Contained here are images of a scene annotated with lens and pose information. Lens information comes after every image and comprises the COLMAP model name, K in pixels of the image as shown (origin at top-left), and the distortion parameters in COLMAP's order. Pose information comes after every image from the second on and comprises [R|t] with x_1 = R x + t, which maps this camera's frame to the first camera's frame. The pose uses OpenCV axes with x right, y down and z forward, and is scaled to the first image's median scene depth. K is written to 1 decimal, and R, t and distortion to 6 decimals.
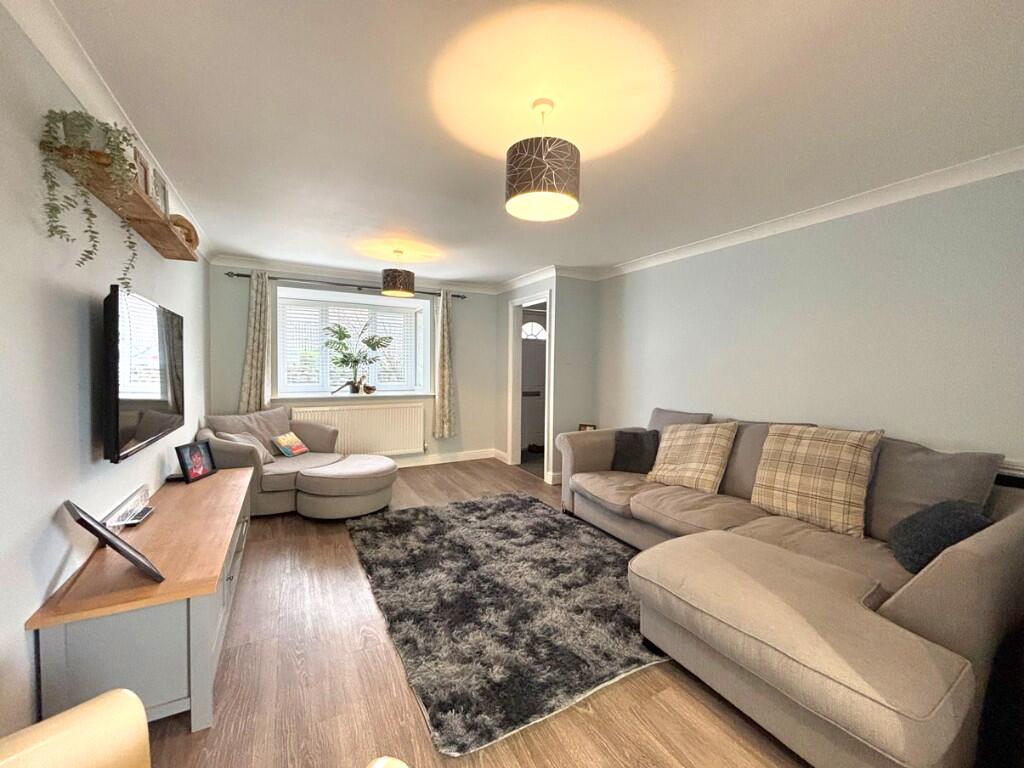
lens RADIAL K [[412.1, 0, 512.0], [0, 412.1, 380.8], [0, 0, 1]] dist [0.001426, 0.000261]
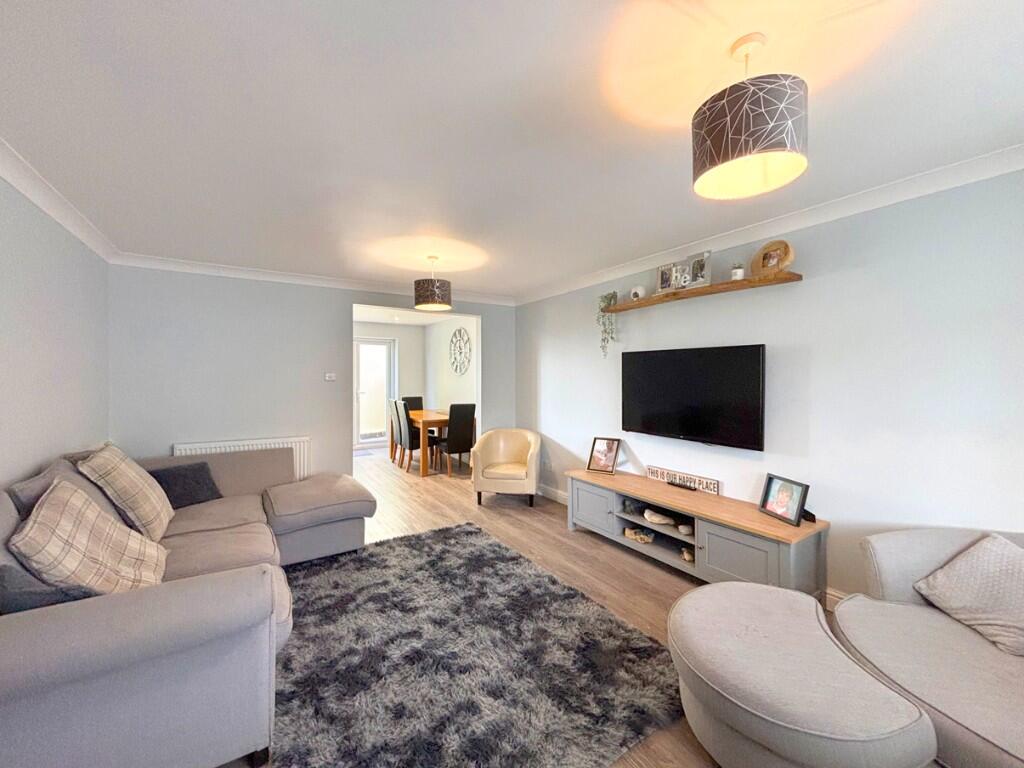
lens RADIAL K [[412.1, 0, 510.3], [0, 412.1, 379.5], [0, 0, 1]] dist [0.001426, 0.000261]
pose [[-0.997881, -0.016376, -0.062974, -0.105722], [-0.019168, 0.998848, 0.043998, -0.095829], [0.062181, 0.045111, -0.997045, 1.820287]]
